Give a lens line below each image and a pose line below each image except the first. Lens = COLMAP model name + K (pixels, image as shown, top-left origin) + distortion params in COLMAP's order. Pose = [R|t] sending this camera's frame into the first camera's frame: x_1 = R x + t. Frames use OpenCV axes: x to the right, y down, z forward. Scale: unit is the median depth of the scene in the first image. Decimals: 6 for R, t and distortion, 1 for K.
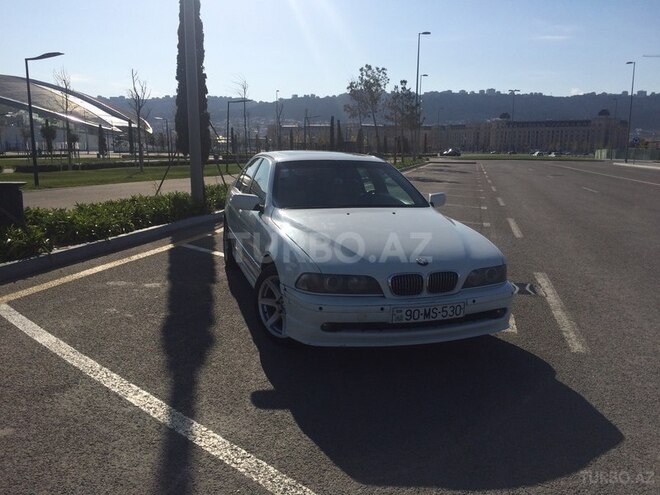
lens RADIAL K [[569.2, 0, 326.8], [0, 569.2, 247.1], [0, 0, 1]] dist [0.080582, -0.106275]
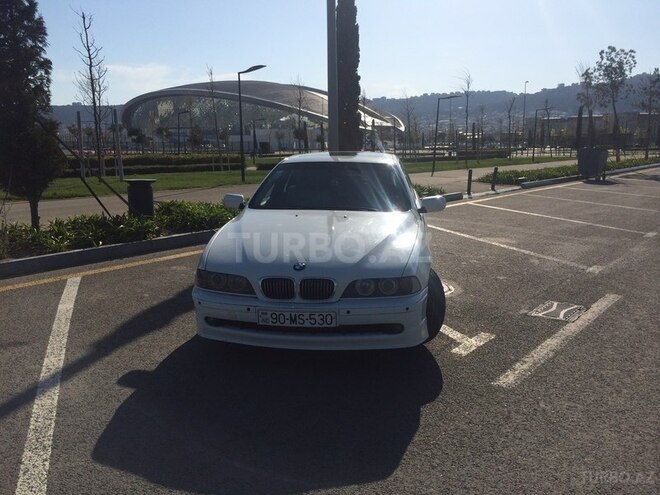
lens RADIAL K [[569.2, 0, 326.8], [0, 569.2, 247.1], [0, 0, 1]] dist [0.080582, -0.106275]
pose [[0.904385, 0.061255, -0.422299, 0.606384], [-0.058238, 0.998101, 0.020055, -0.030322], [0.422725, 0.006457, 0.906235, 0.116492]]
